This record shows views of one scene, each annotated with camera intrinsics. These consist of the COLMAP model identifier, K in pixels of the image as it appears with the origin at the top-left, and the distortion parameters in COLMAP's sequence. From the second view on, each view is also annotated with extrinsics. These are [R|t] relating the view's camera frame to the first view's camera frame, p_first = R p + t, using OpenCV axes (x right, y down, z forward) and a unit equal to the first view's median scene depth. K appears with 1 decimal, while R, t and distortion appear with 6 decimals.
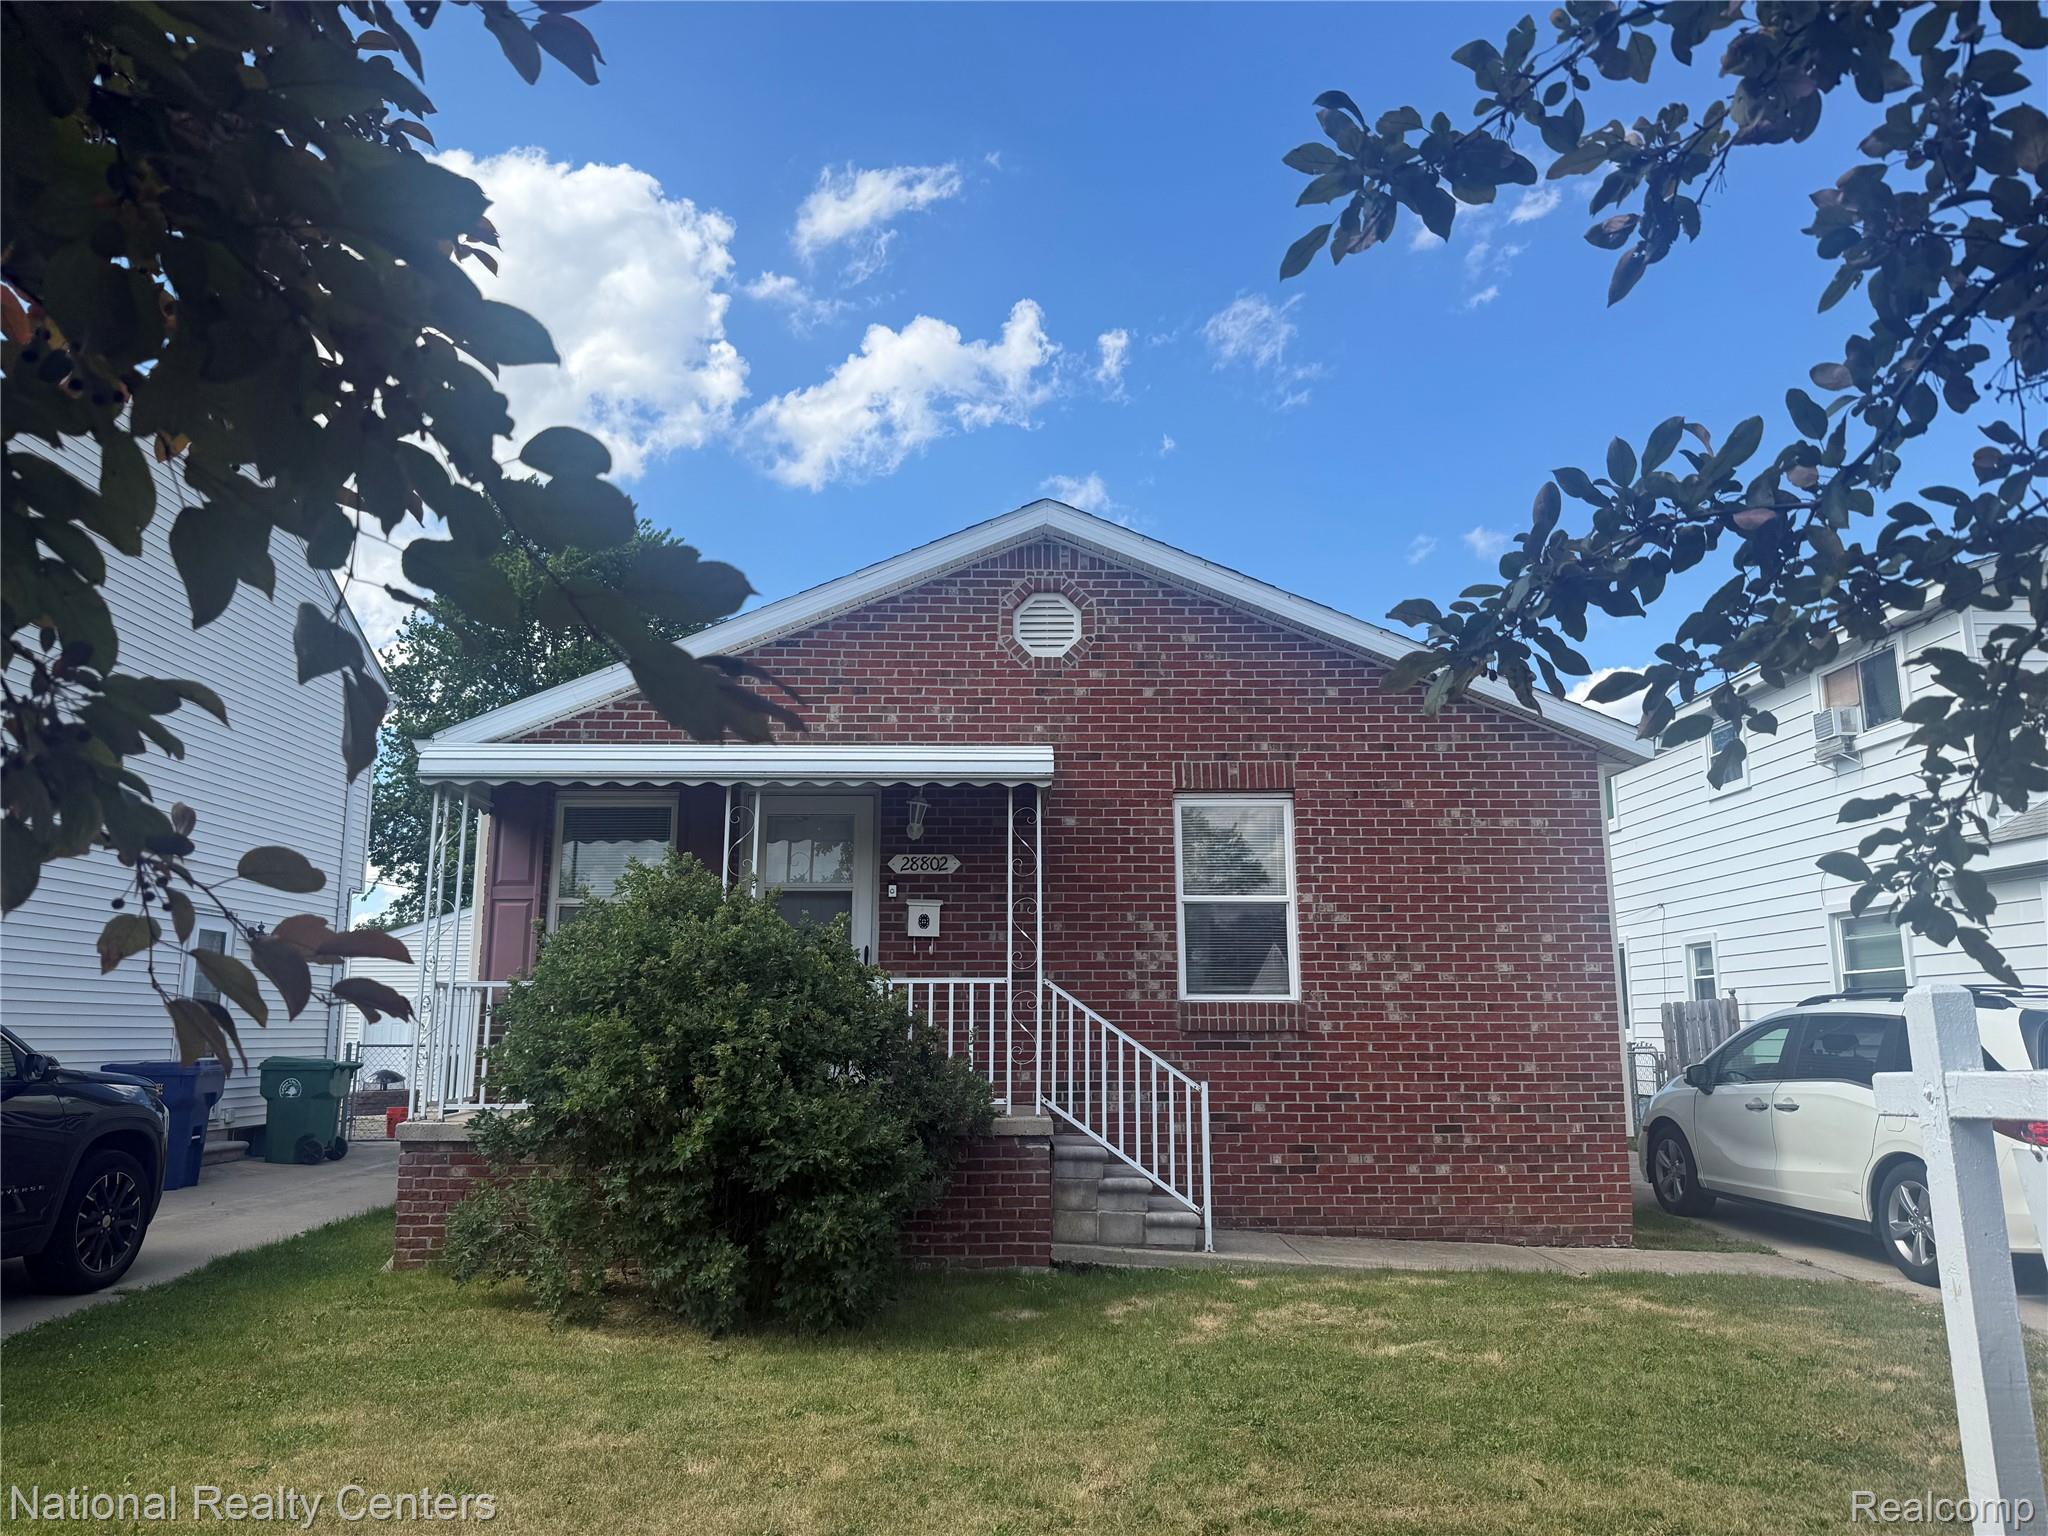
lens RADIAL K [[1440.7, 0, 1005.7], [0, 1440.7, 755.2], [0, 0, 1]] dist [0.053965, -0.032511]
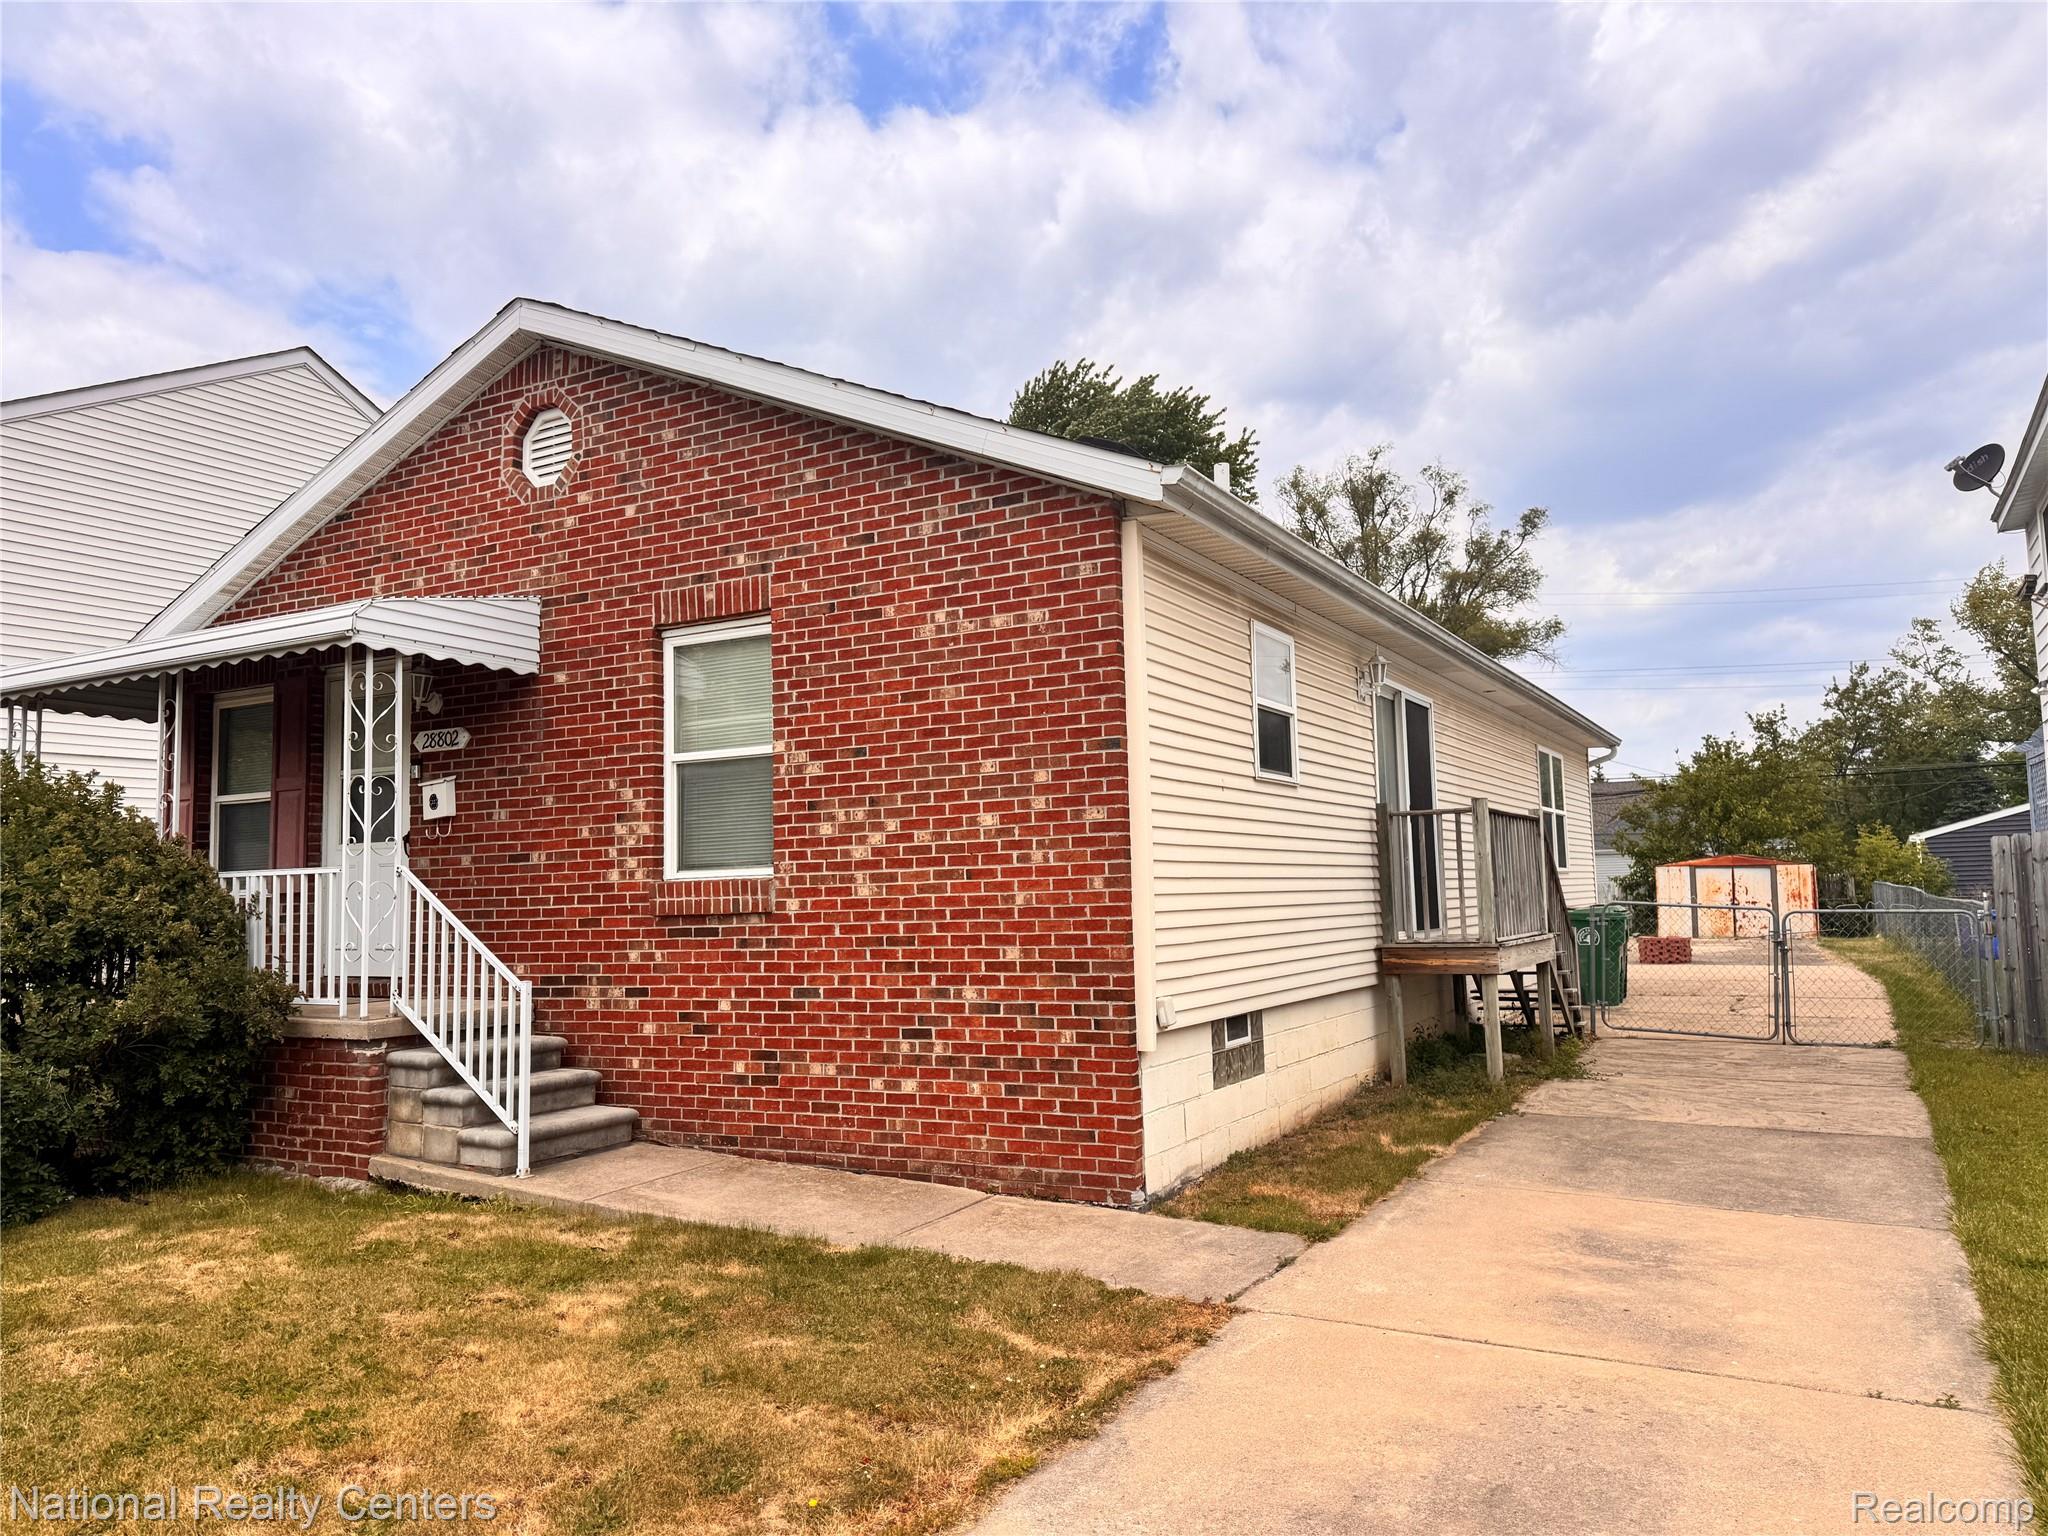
lens RADIAL K [[1456.2, 0, 1045.3], [0, 1456.2, 786.9], [0, 0, 1]] dist [0.083135, -0.104907]
pose [[0.870316, -0.058966, -0.488952, 0.725471], [0.115694, 0.989503, 0.086600, 0.068771], [0.478712, -0.131938, 0.868002, 0.374891]]
